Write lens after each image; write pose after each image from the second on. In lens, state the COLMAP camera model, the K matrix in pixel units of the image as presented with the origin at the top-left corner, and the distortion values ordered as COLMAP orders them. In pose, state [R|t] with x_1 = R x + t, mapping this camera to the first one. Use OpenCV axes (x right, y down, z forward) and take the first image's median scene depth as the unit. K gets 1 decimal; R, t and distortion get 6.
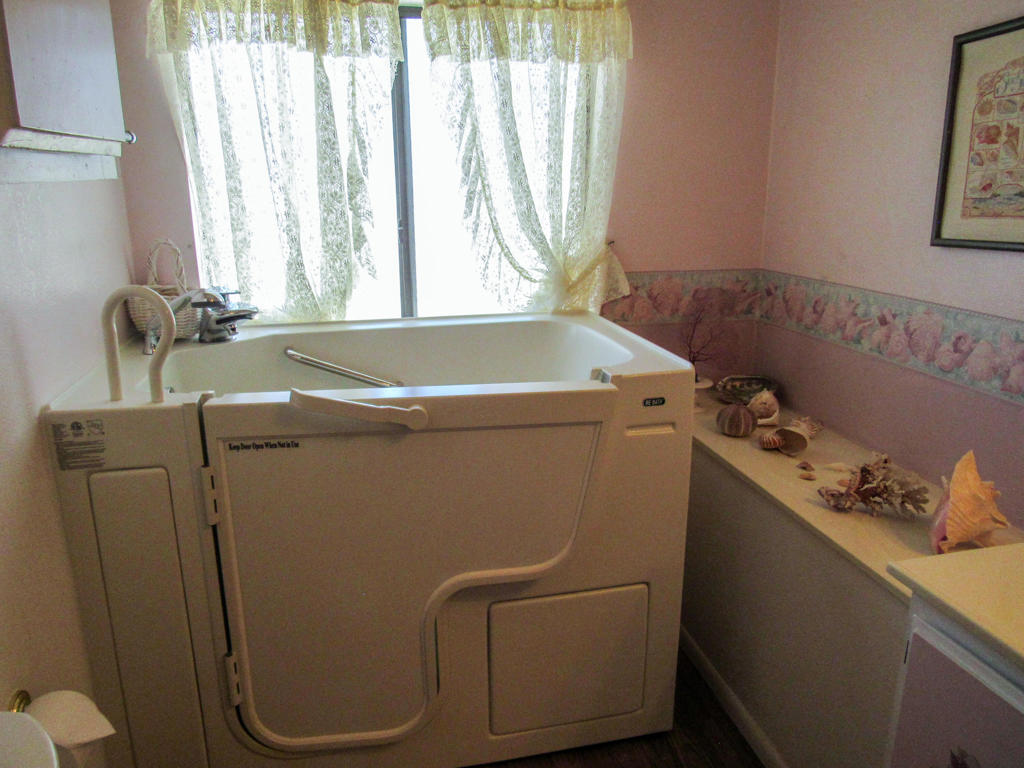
lens RADIAL K [[731.0, 0, 512.0], [0, 731.0, 384.0], [0, 0, 1]] dist [-0.048915, 0.039756]
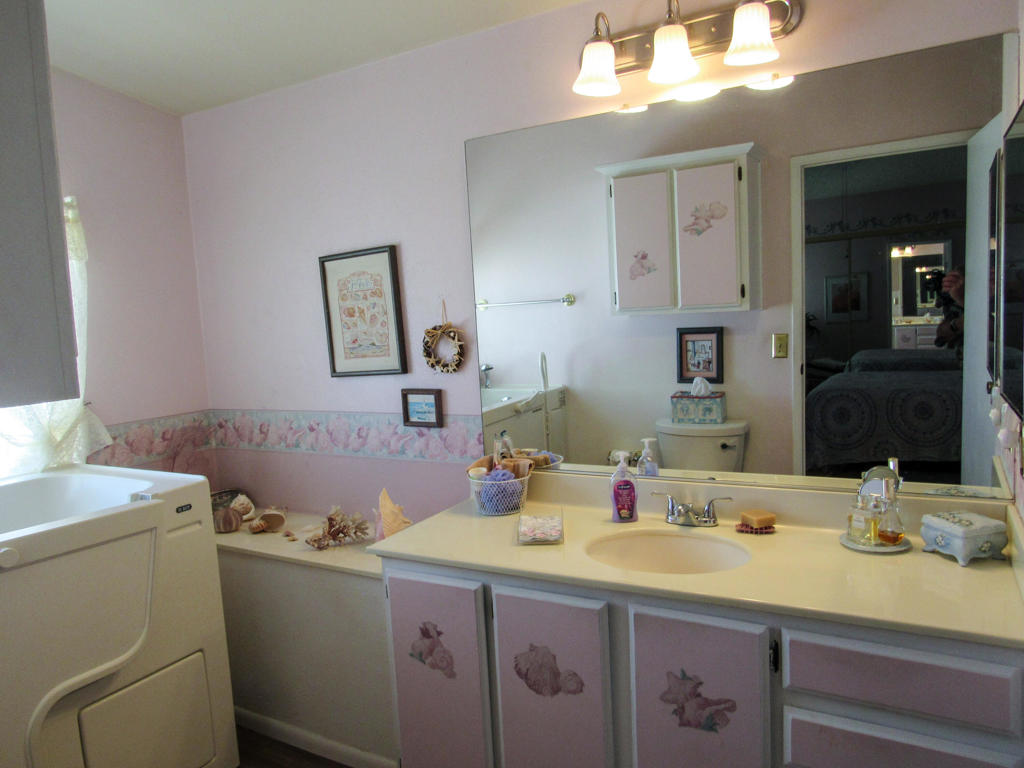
lens RADIAL K [[731.0, 0, 512.0], [0, 731.0, 384.0], [0, 0, 1]] dist [-0.048915, 0.039756]
pose [[0.673699, -0.103710, 0.731693, -0.346521], [0.247024, 0.964755, -0.090701, 0.071671], [-0.696498, 0.241851, 0.675573, -0.385700]]
